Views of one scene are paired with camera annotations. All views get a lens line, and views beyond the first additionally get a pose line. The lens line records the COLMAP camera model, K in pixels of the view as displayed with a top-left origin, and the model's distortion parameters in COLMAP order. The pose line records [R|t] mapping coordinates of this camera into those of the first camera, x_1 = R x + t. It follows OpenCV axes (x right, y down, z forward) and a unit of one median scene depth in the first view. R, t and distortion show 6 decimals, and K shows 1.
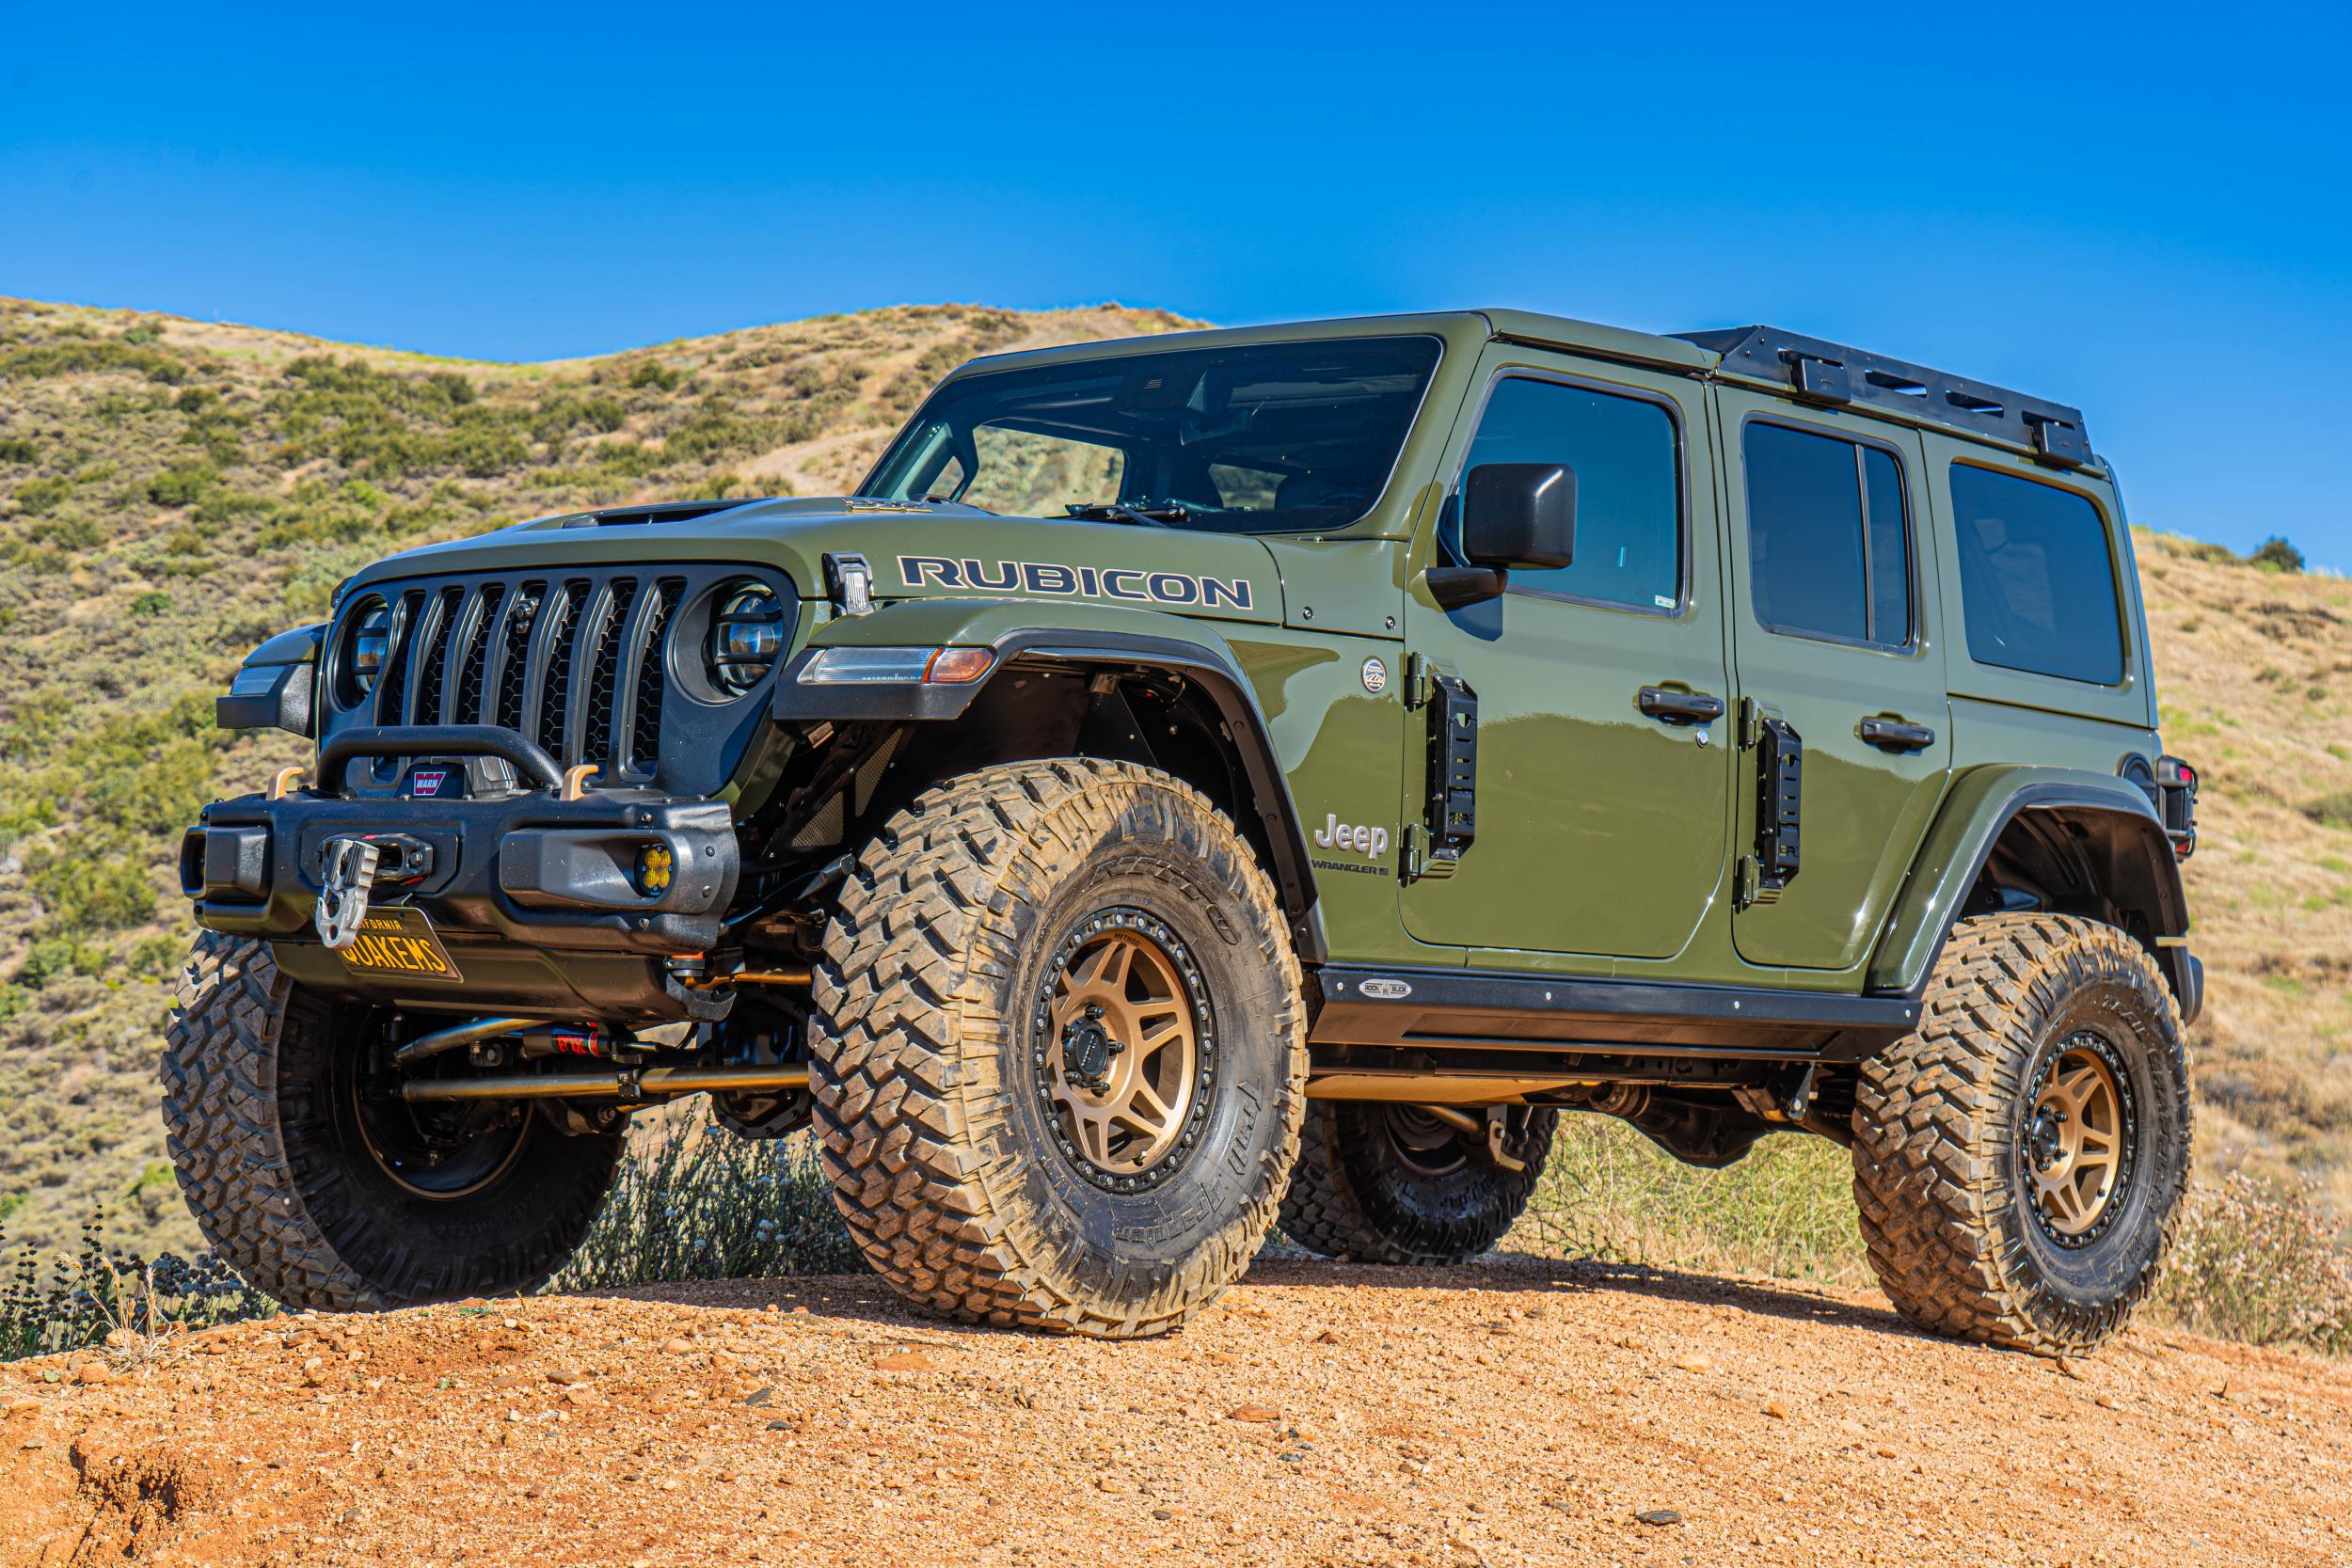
lens RADIAL K [[4243.6, 0, 1156.3], [0, 4243.6, 791.5], [0, 0, 1]] dist [0.042354, 0.000000]
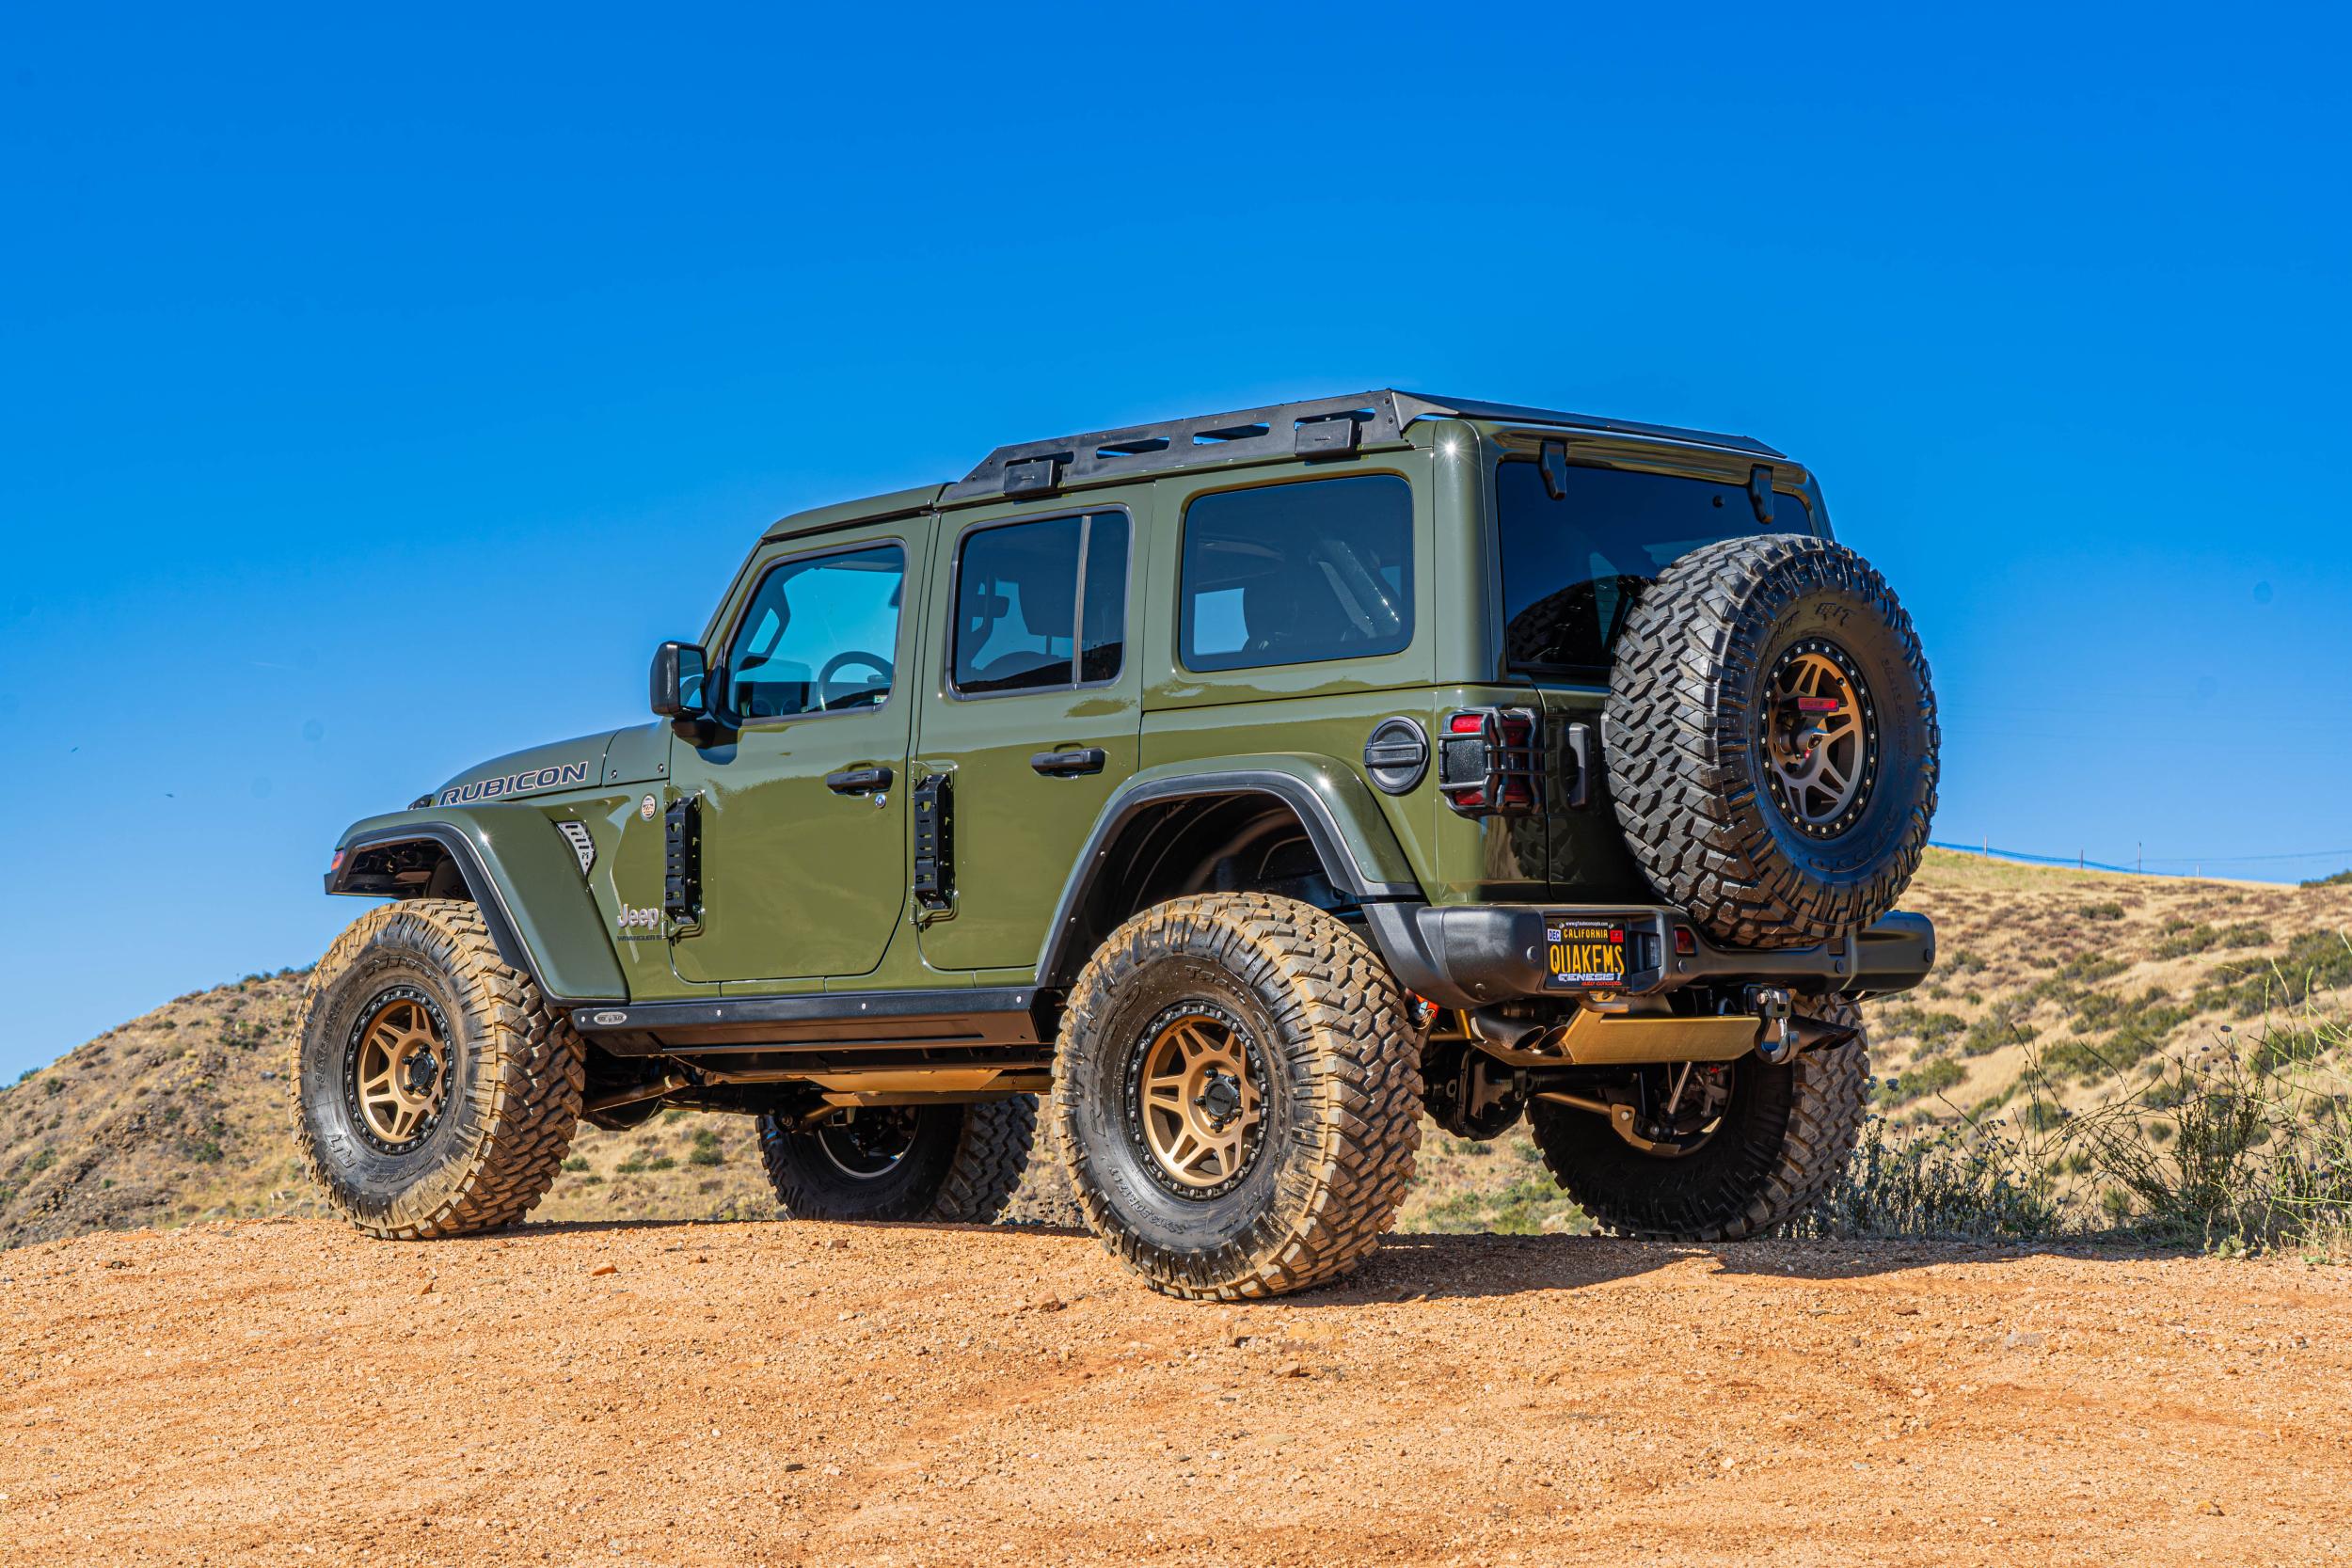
lens RADIAL K [[4703.5, 0, 1182.3], [0, 4703.5, 773.5], [0, 0, 1]] dist [0.052053, 0.000000]
pose [[-0.018377, -0.104420, -0.994363, 1.634515], [0.075575, 0.991541, -0.105520, 0.144471], [0.996971, -0.077088, -0.010330, 1.166811]]
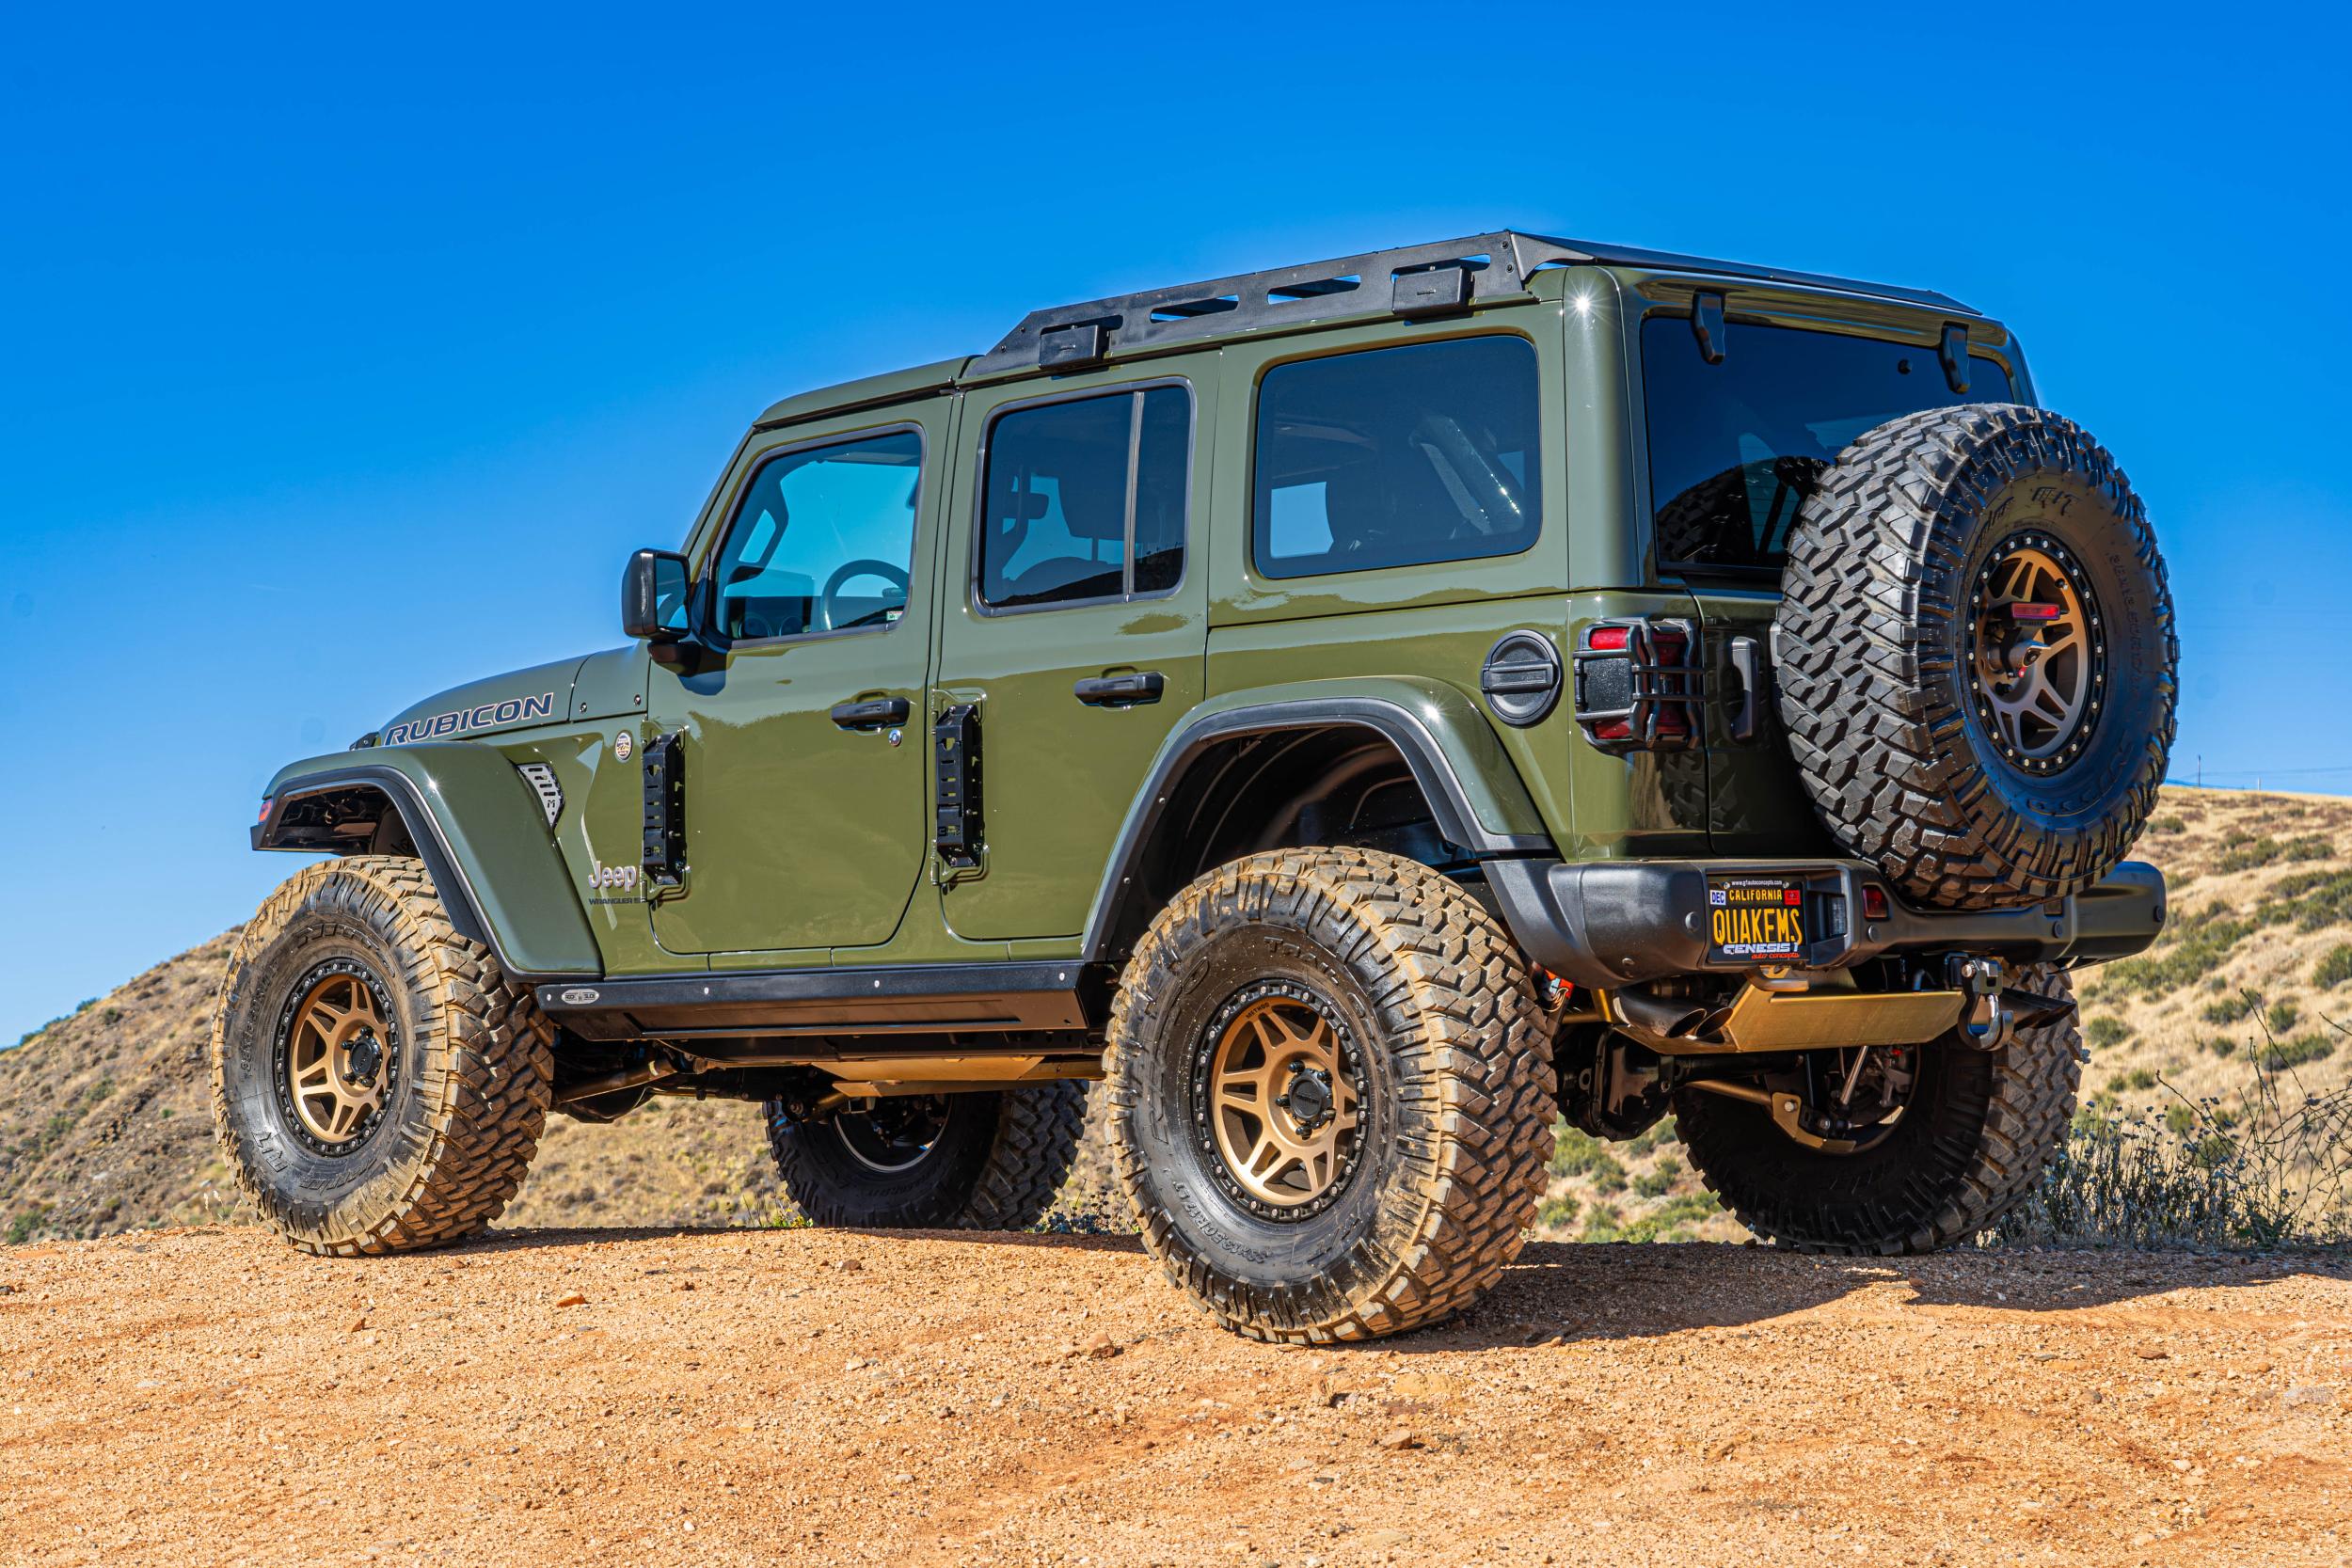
lens RADIAL K [[4703.5, 0, 1184.0], [0, 4703.5, 774.1], [0, 0, 1]] dist [0.052053, 0.000000]
pose [[-0.030304, -0.087474, -0.995706, 1.386901], [0.082628, 0.992535, -0.089710, 0.115860], [0.996120, -0.084992, -0.022850, 1.159081]]
